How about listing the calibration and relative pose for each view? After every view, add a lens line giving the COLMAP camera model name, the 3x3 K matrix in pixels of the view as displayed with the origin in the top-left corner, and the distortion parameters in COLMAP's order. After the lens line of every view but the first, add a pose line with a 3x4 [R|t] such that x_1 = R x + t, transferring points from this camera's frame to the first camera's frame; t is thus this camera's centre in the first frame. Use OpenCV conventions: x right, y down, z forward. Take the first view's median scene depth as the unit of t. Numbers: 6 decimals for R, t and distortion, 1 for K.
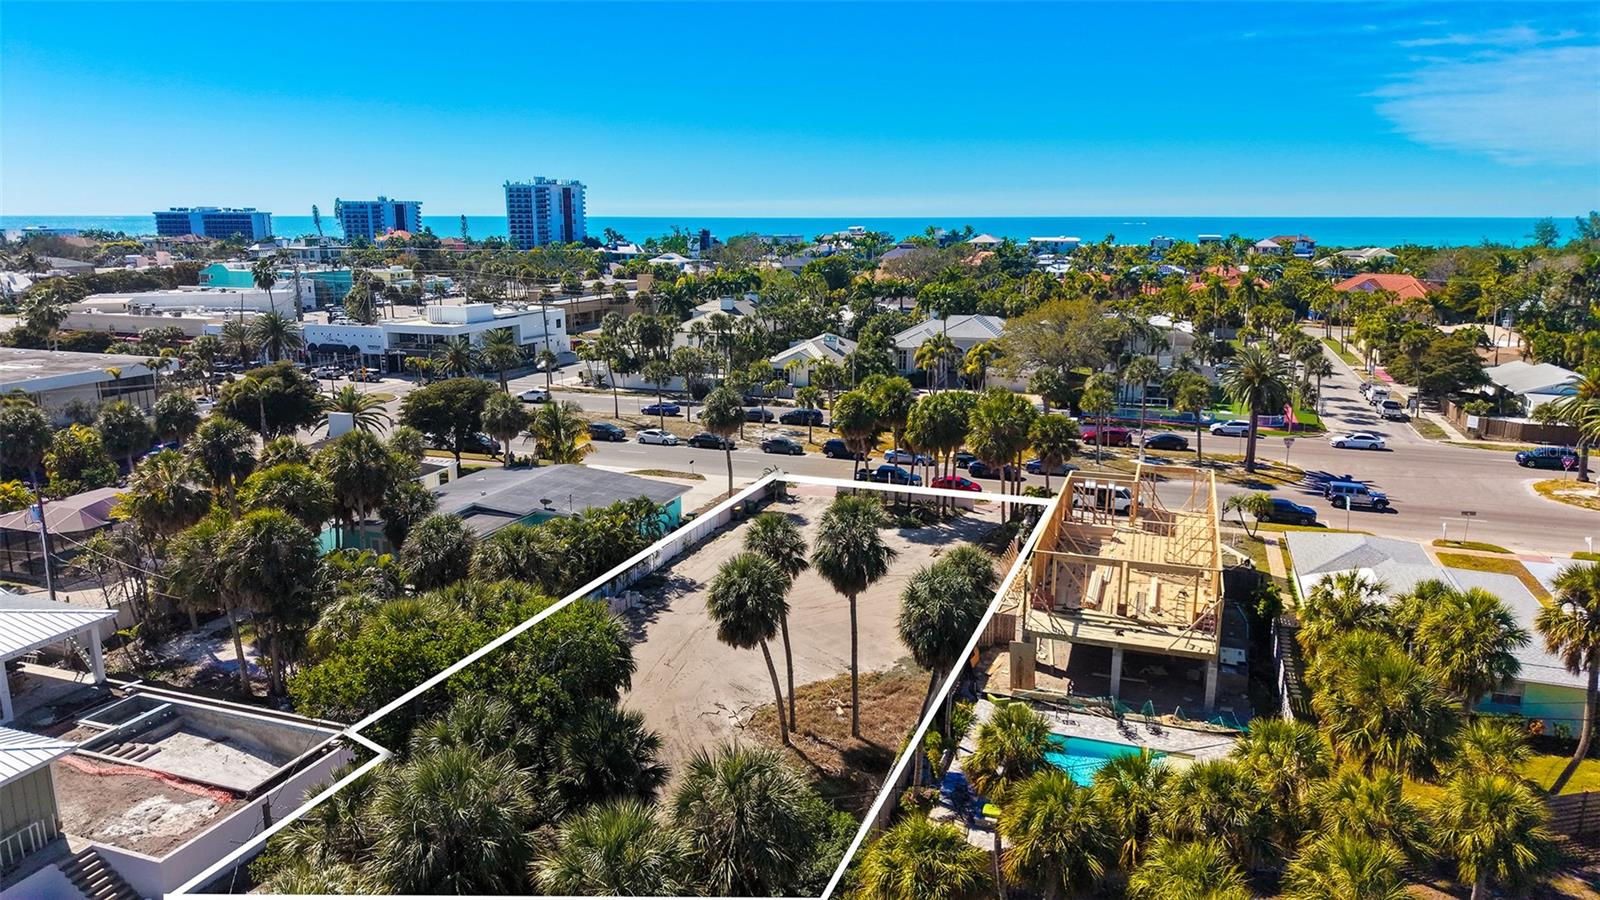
lens RADIAL K [[1069.9, 0, 800.0], [0, 1069.9, 450.0], [0, 0, 1]] dist [0.009436, -0.005101]
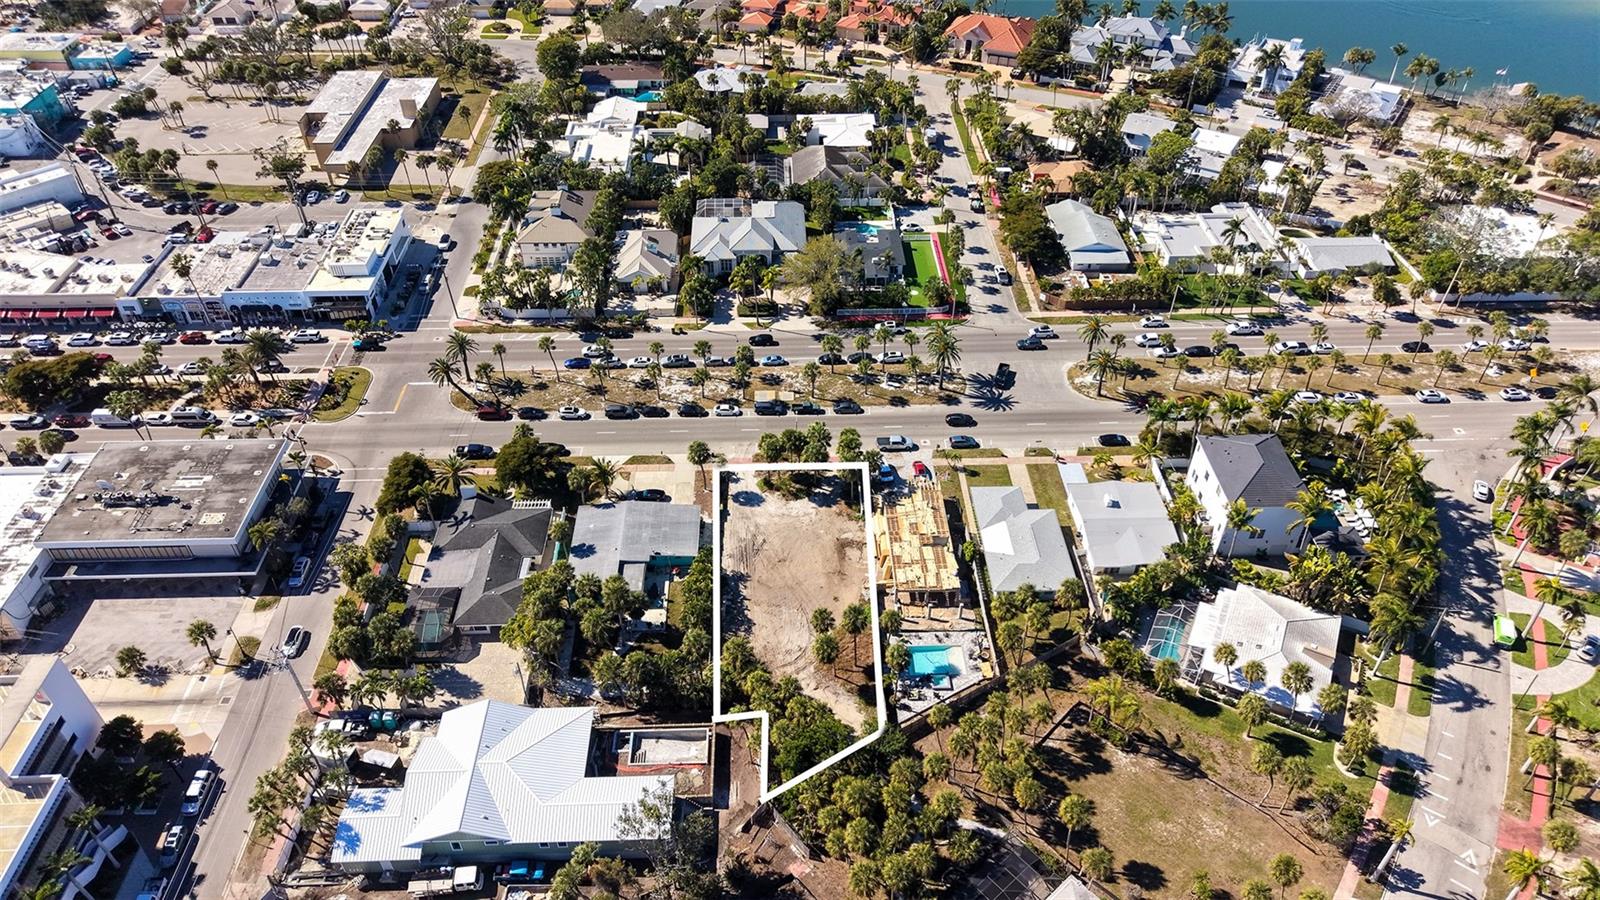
lens RADIAL K [[1069.9, 0, 800.0], [0, 1069.9, 450.0], [0, 0, 1]] dist [0.009436, -0.005101]
pose [[0.931310, -0.236755, 0.276784, -0.293277], [0.078923, 0.873038, 0.481224, -0.643945], [-0.355575, -0.426324, 0.831754, -0.434601]]
